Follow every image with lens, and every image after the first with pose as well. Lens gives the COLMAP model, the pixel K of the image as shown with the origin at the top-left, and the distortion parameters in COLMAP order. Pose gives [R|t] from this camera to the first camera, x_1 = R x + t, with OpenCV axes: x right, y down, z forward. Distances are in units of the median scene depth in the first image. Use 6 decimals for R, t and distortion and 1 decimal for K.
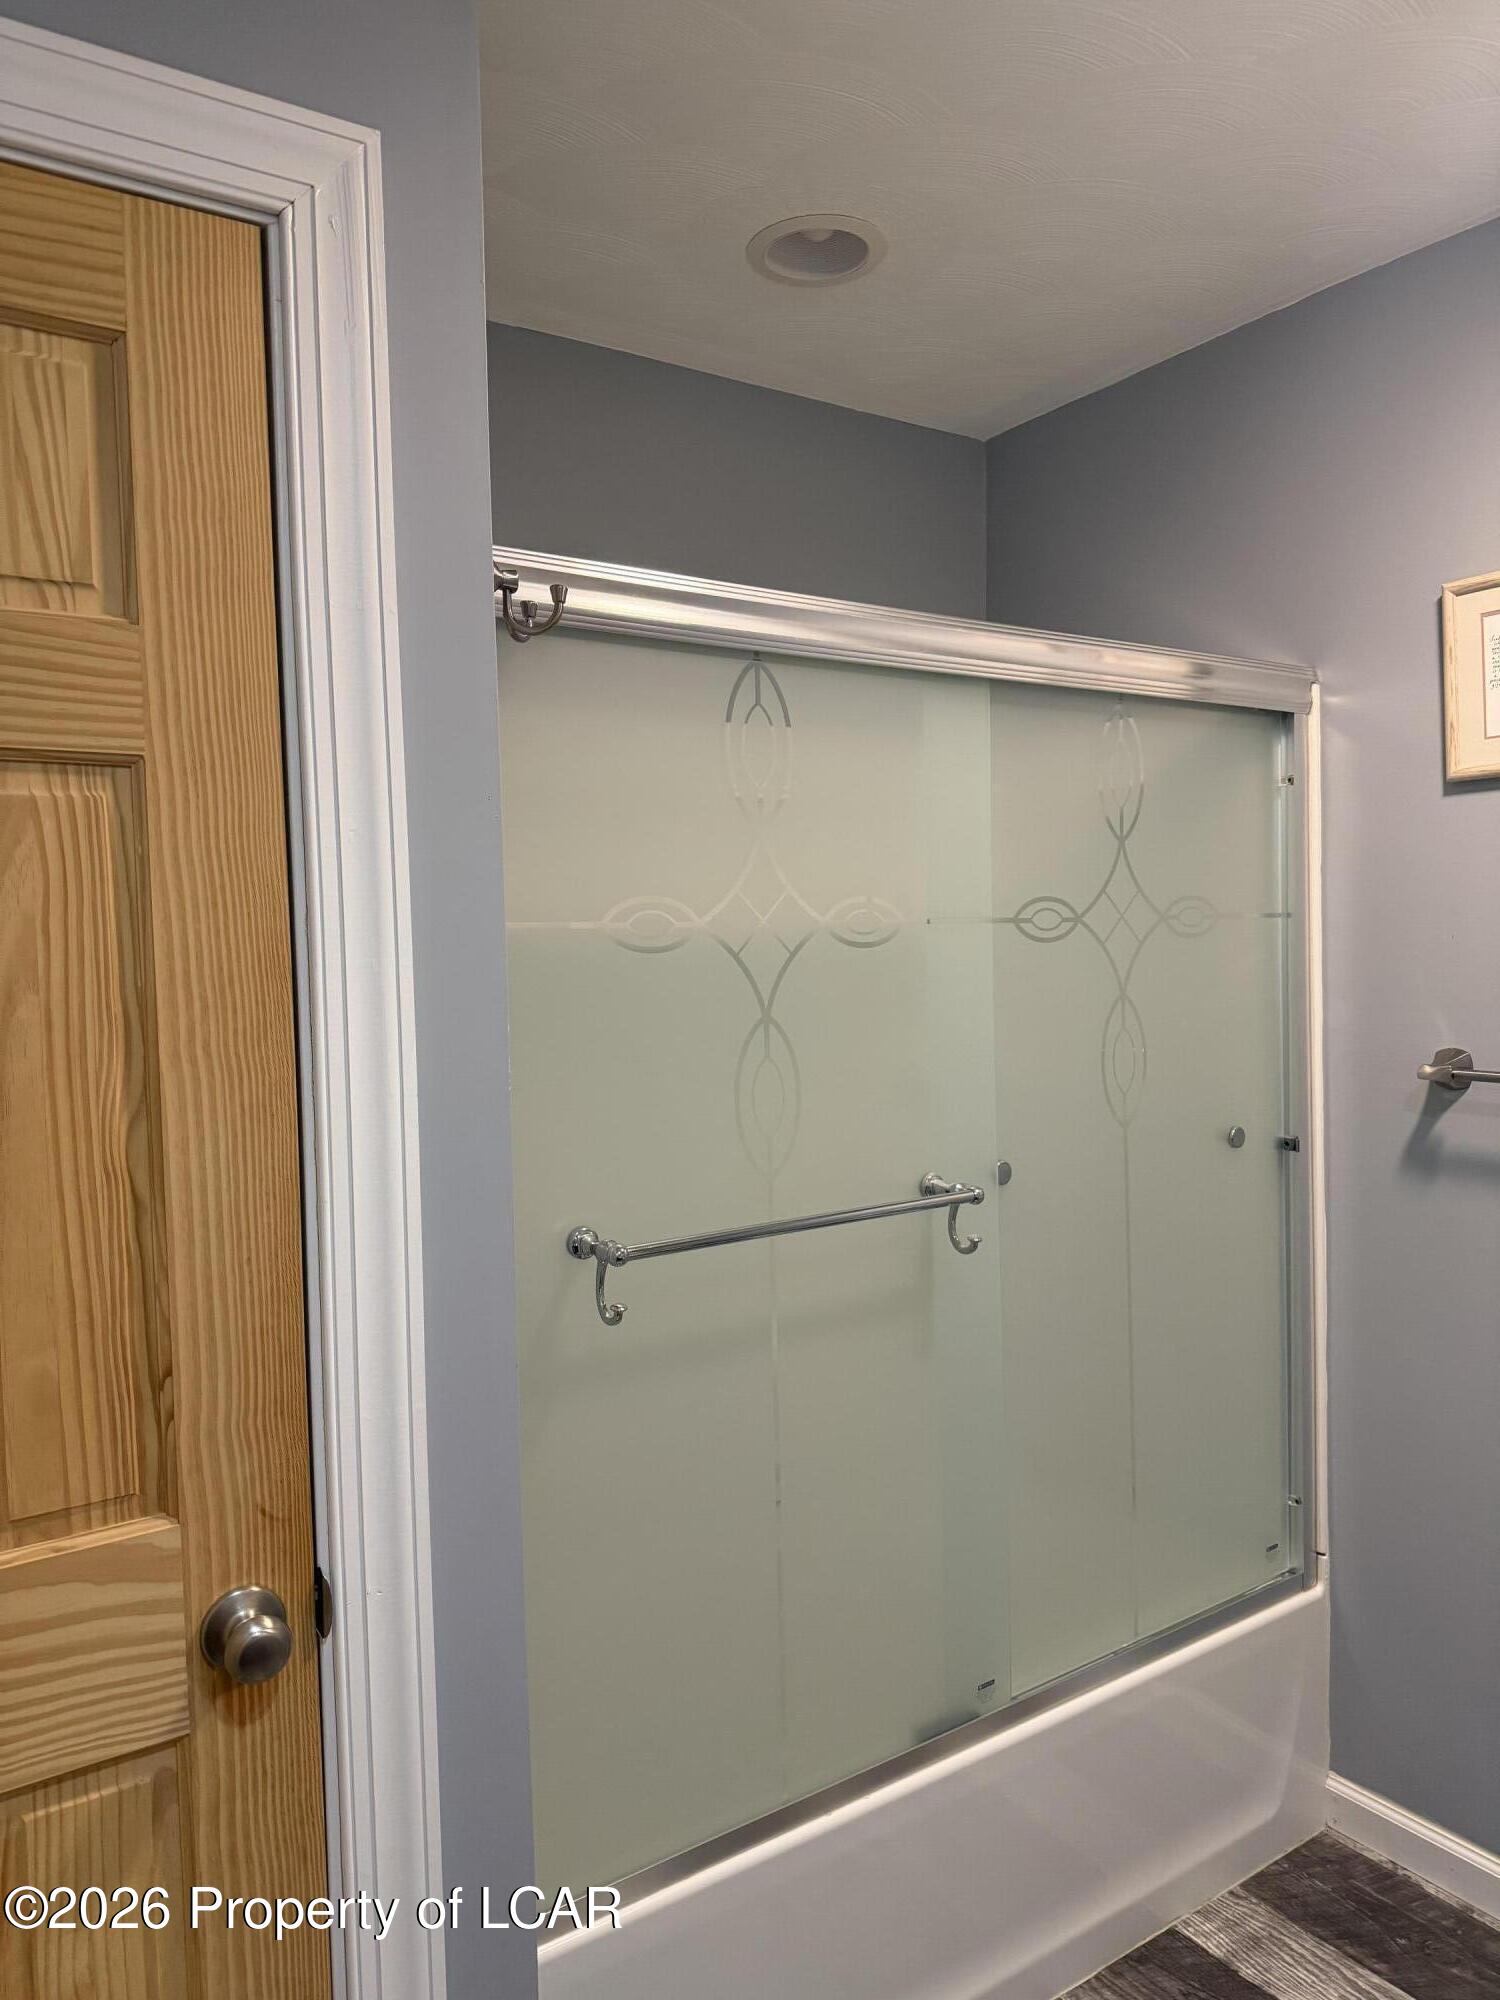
lens RADIAL K [[1350.4, 0, 750.0], [0, 1350.4, 1000.0], [0, 0, 1]] dist [-0.019263, -0.007533]
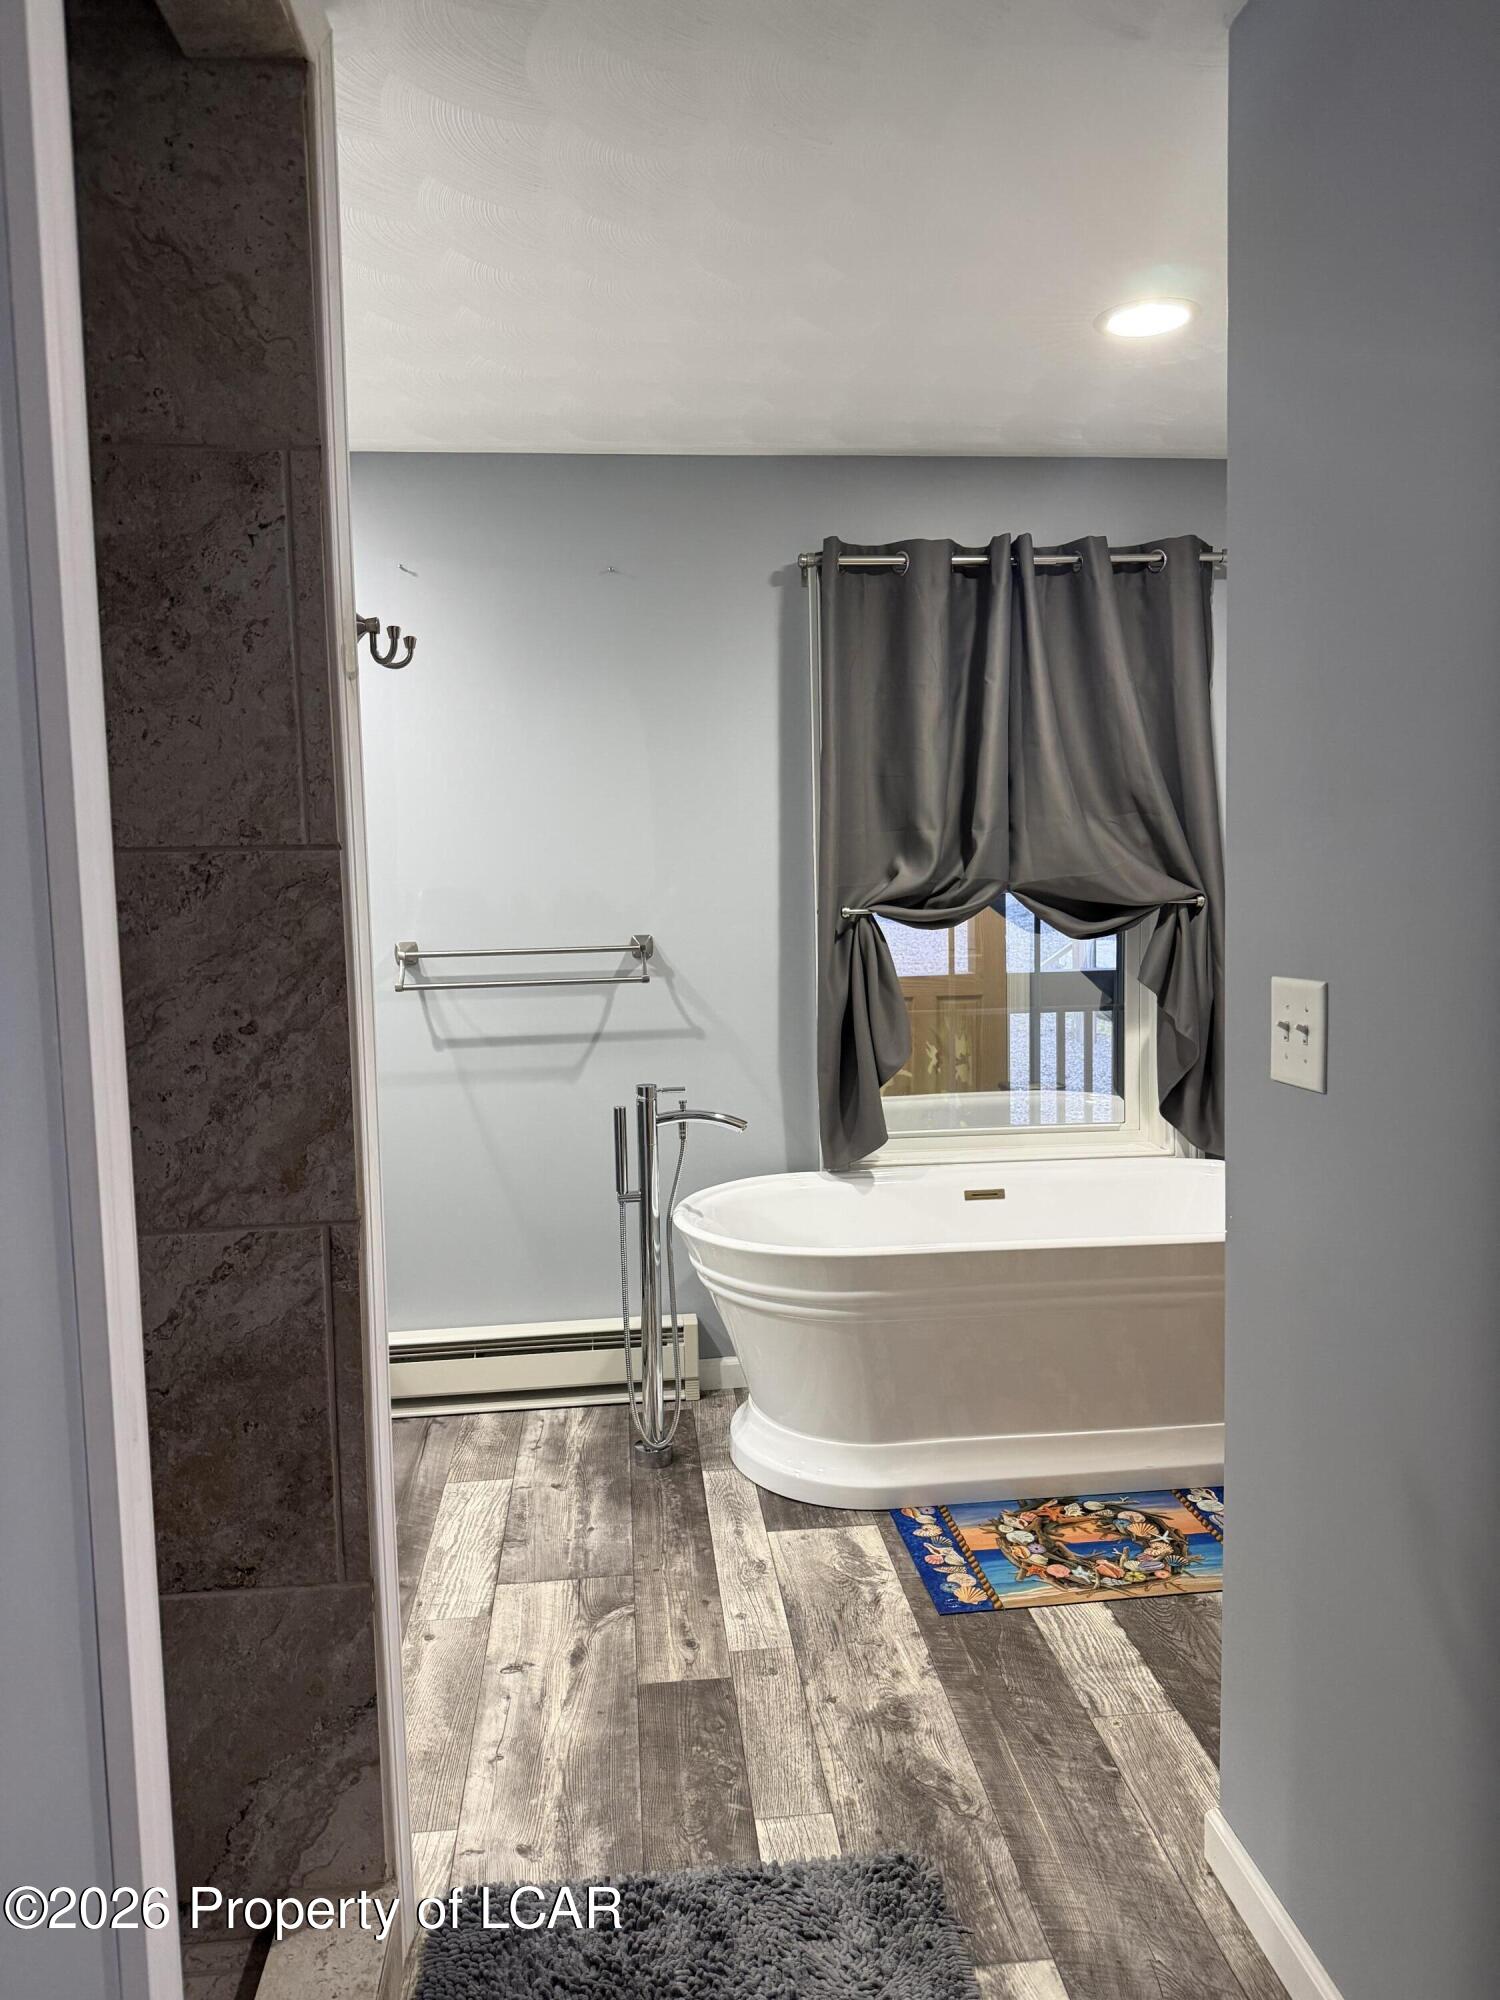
lens RADIAL K [[1380.0, 0, 753.2], [0, 1380.0, 970.5], [0, 0, 1]] dist [0.088972, -0.161961]
pose [[-0.879873, 0.011501, 0.475069, 0.050806], [0.061597, 0.994033, 0.090018, -0.058268], [-0.471199, 0.108467, -0.875332, 2.226382]]
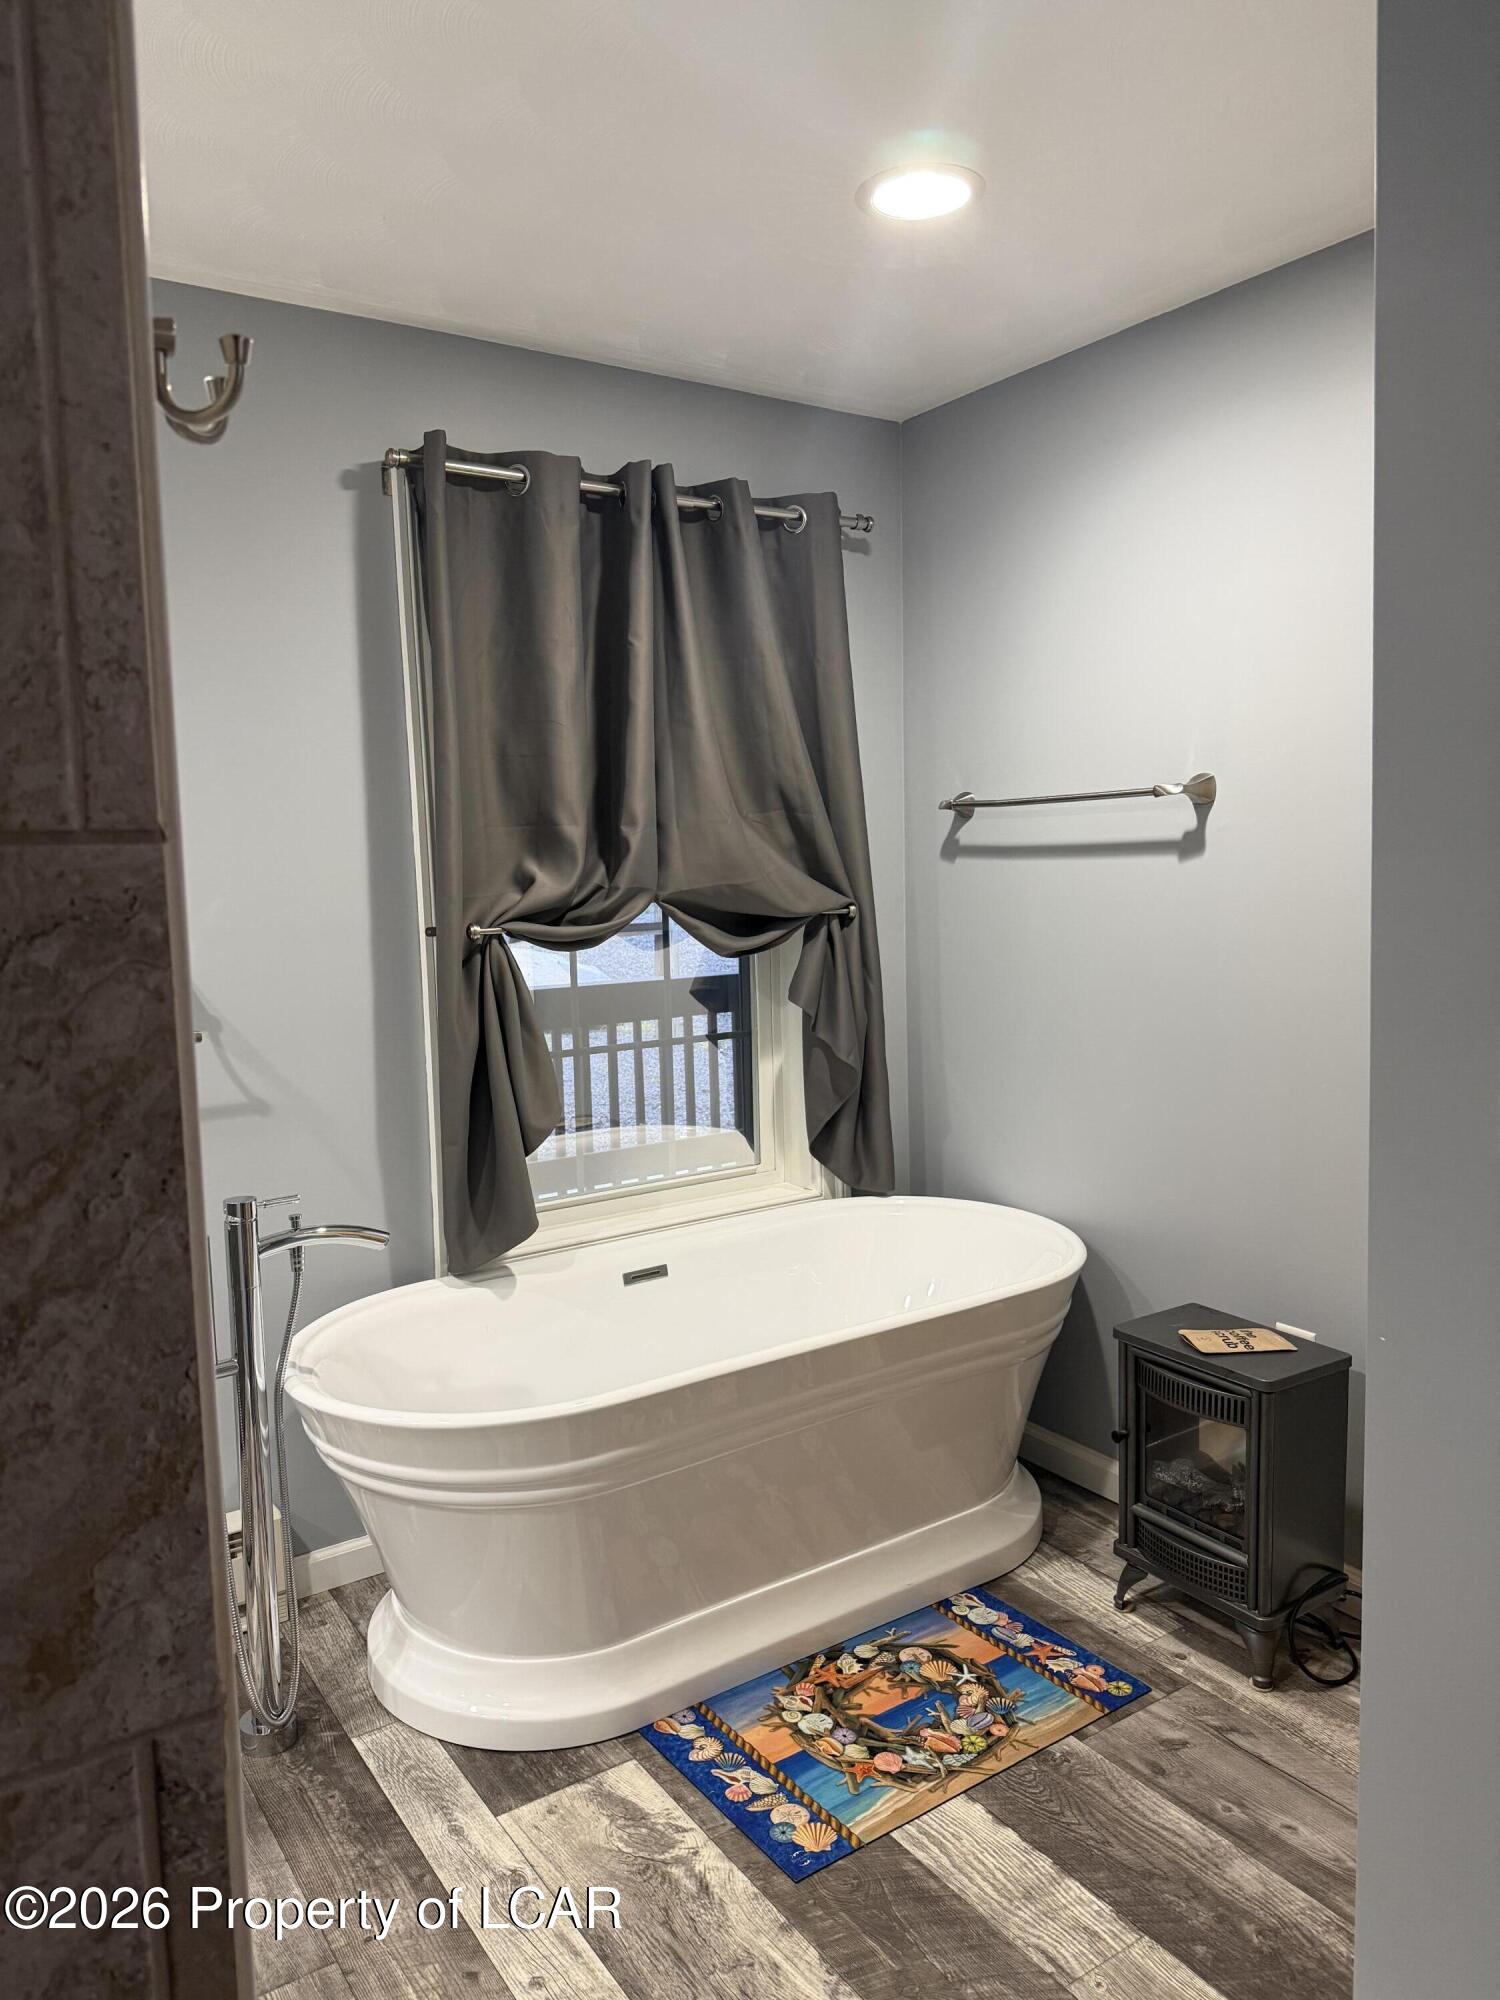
lens RADIAL K [[1393.9, 0, 747.6], [0, 1393.9, 978.5], [0, 0, 1]] dist [0.009094, -0.019247]
pose [[-0.998853, 0.047811, 0.002659, 0.554132], [0.047780, 0.991453, 0.121404, -0.073395], [0.003169, 0.121392, -0.992600, 1.934284]]
